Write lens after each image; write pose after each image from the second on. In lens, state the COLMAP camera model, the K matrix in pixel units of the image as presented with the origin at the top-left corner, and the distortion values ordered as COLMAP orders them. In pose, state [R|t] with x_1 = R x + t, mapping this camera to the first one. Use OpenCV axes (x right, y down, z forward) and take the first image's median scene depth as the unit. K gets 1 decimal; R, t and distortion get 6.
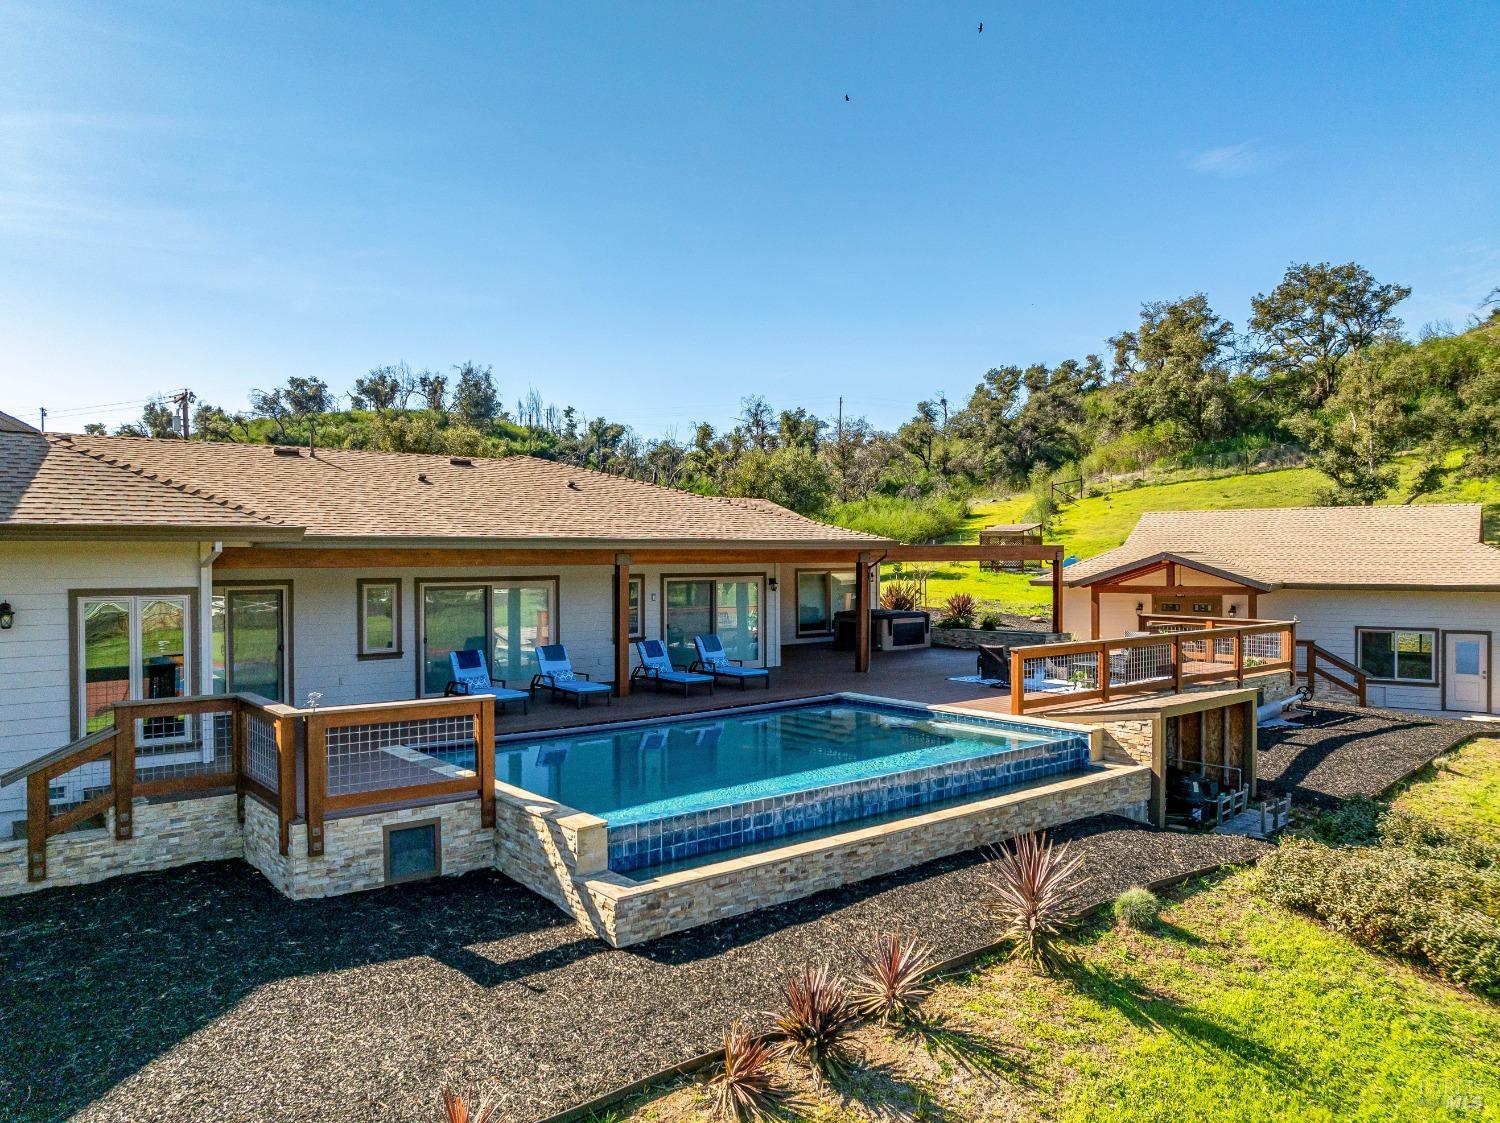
lens RADIAL K [[1053.9, 0, 750.0], [0, 1053.9, 561.5], [0, 0, 1]] dist [-0.026011, 0.001549]
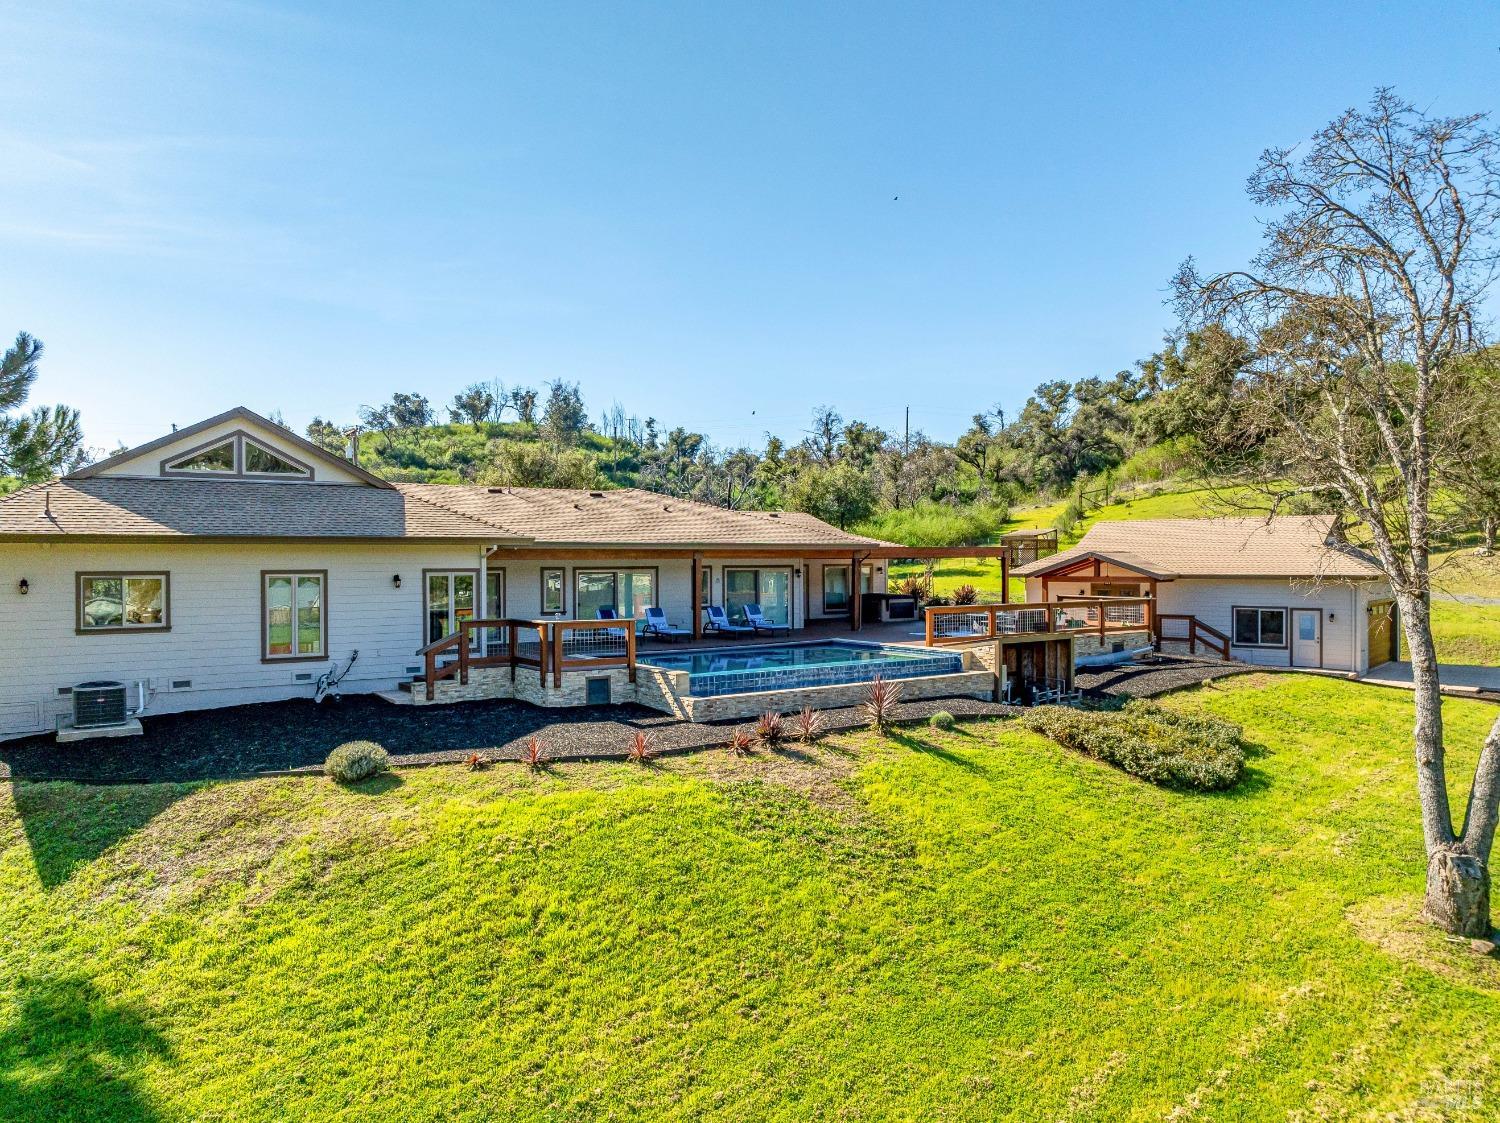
lens RADIAL K [[1053.9, 0, 750.0], [0, 1053.9, 561.5], [0, 0, 1]] dist [-0.026011, 0.001549]
pose [[0.997256, -0.000845, -0.074031, 0.018081], [0.000617, 0.999995, -0.003103, 0.002734], [0.074033, 0.003049, 0.997251, -0.139372]]
